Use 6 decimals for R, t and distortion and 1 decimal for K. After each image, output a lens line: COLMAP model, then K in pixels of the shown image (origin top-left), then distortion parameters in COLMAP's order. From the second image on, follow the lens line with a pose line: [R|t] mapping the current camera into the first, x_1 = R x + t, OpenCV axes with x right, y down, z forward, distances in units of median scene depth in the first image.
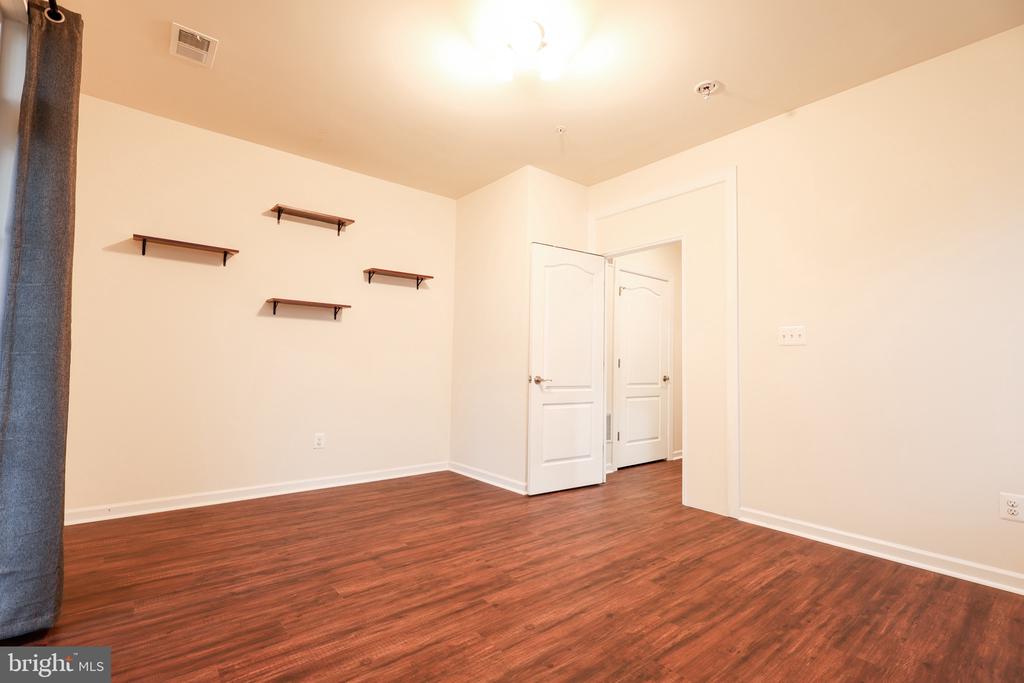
lens RADIAL K [[468.1, 0, 511.1], [0, 468.1, 341.3], [0, 0, 1]] dist [-0.000667, 0.000316]
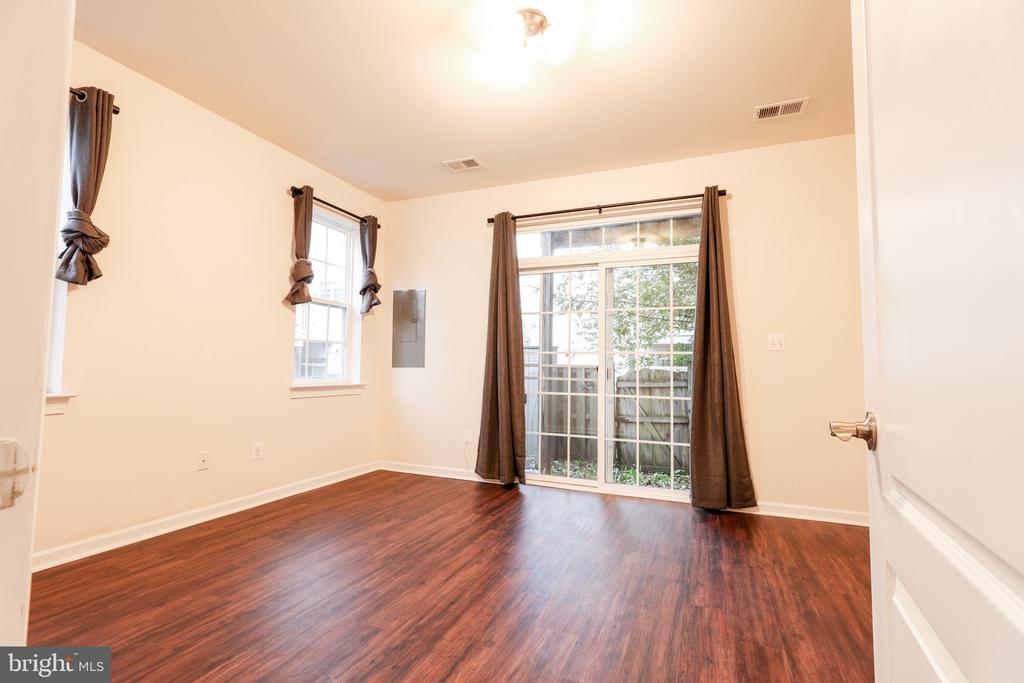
lens RADIAL K [[465.3, 0, 511.9], [0, 465.3, 346.1], [0, 0, 1]] dist [-0.003446, 0.000173]
pose [[-0.881233, -0.053778, -0.469614, 0.477761], [-0.003153, 0.994153, -0.107931, 0.107314], [0.472672, -0.093632, -0.876250, 1.764241]]
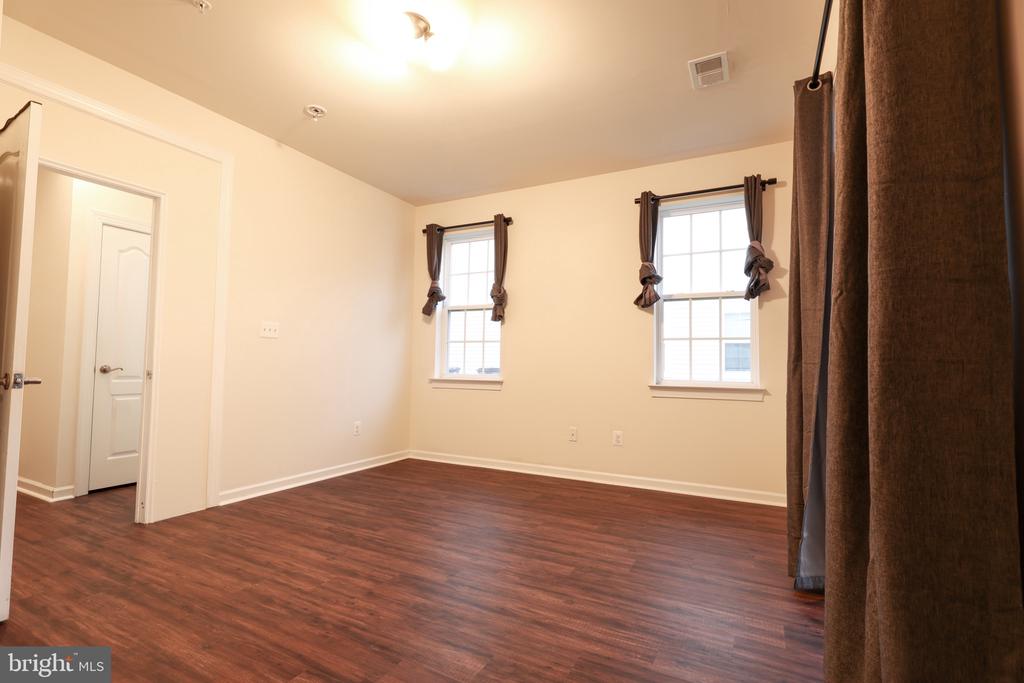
lens RADIAL K [[478.7, 0, 512.0], [0, 478.7, 341.5], [0, 0, 1]] dist [-0.001597, -0.000063]
pose [[-0.392998, 0.020478, 0.919311, -0.975670], [-0.072003, 0.995997, -0.052967, 0.048633], [-0.916716, -0.087009, -0.389950, 1.152744]]
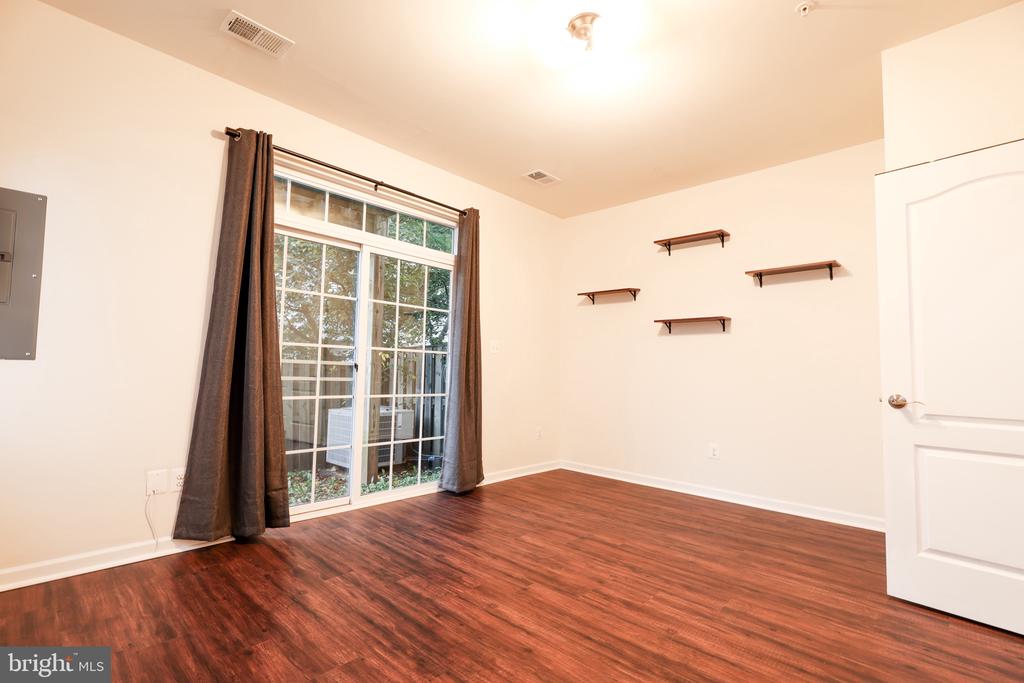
lens RADIAL K [[468.1, 0, 511.1], [0, 468.1, 341.3], [0, 0, 1]] dist [-0.000667, 0.000316]
pose [[0.130030, -0.078270, -0.988416, 0.922997], [0.034269, 0.996639, -0.074413, 0.055393], [0.990918, -0.024196, 0.132275, 0.707927]]
